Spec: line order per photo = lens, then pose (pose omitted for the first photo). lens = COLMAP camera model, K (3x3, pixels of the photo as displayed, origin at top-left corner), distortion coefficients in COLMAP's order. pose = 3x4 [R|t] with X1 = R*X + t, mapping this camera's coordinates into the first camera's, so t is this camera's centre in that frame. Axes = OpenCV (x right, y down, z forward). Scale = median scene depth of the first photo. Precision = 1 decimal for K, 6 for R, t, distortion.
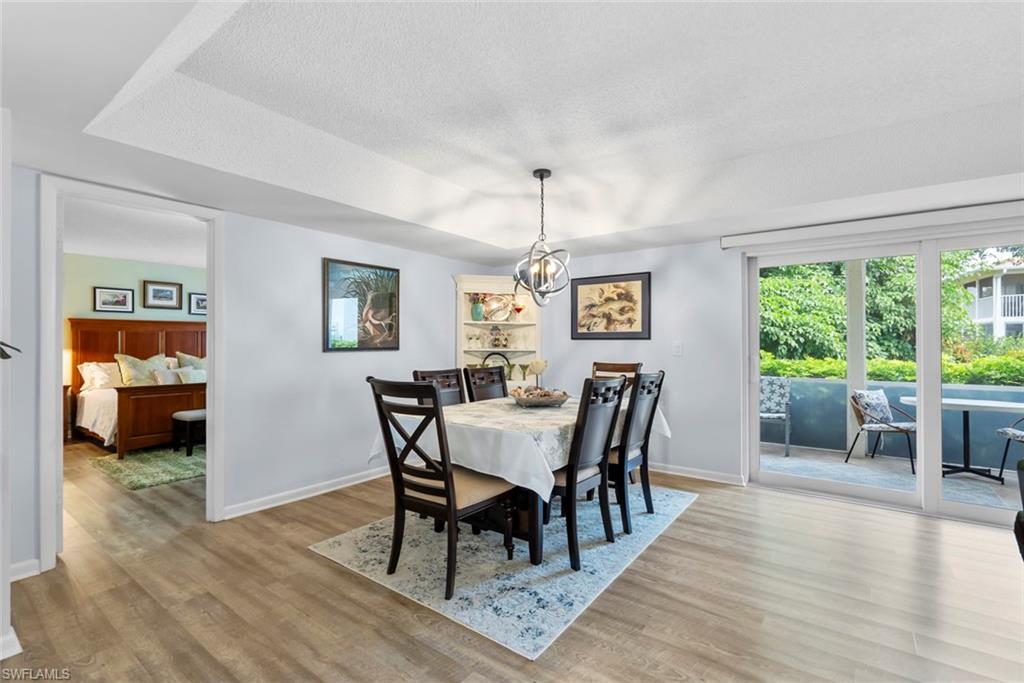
lens RADIAL K [[458.4, 0, 510.2], [0, 458.4, 343.8], [0, 0, 1]] dist [-0.001570, 0.000649]
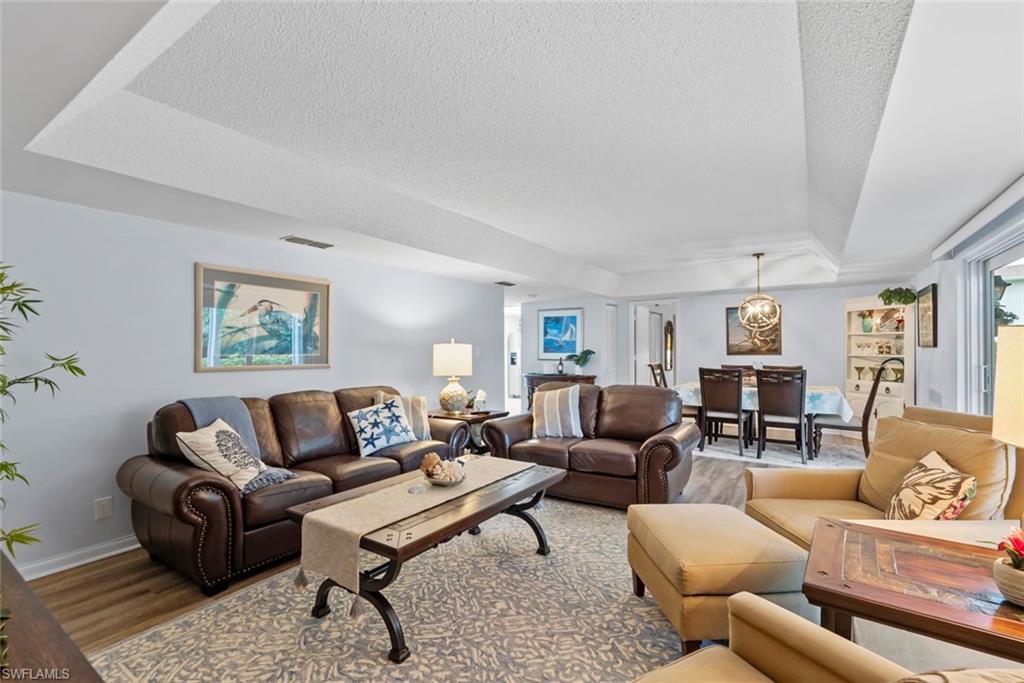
lens RADIAL K [[458.4, 0, 510.2], [0, 458.4, 343.8], [0, 0, 1]] dist [-0.001570, 0.000649]
pose [[0.048766, -0.015285, -0.998693, 1.306004], [0.002713, 0.999881, -0.015171, -0.002407], [0.998807, -0.001970, 0.048801, -0.034522]]
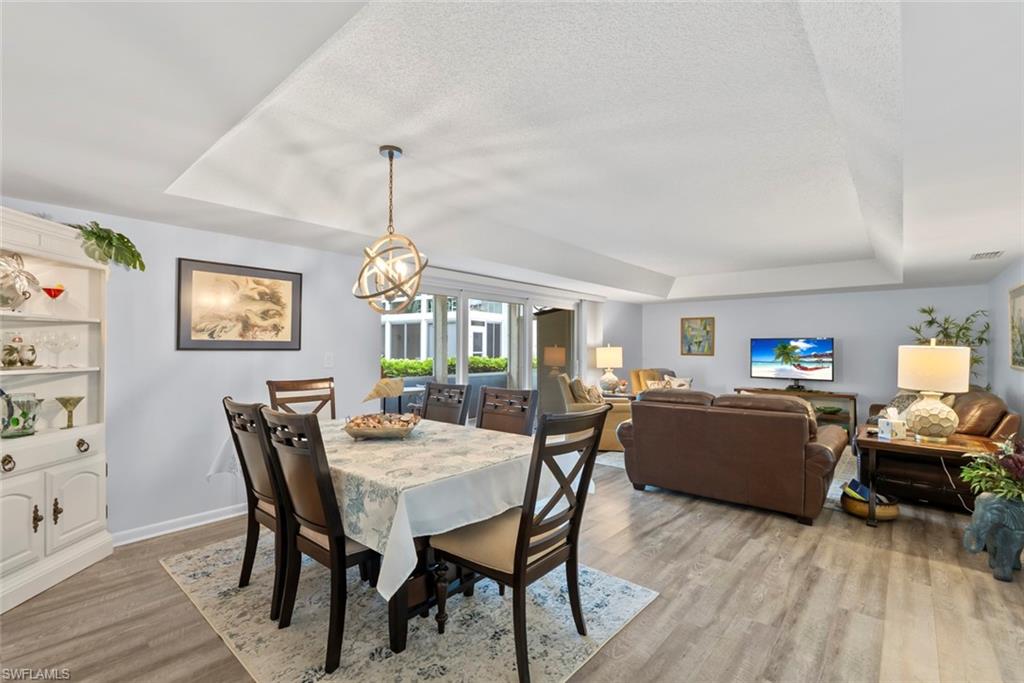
lens RADIAL K [[458.4, 0, 510.2], [0, 458.4, 343.8], [0, 0, 1]] dist [-0.001570, 0.000649]
pose [[0.080290, 0.009962, 0.996722, -0.531111], [-0.004308, 0.999944, -0.009648, -0.015337], [-0.996762, -0.003520, 0.080328, 0.523673]]
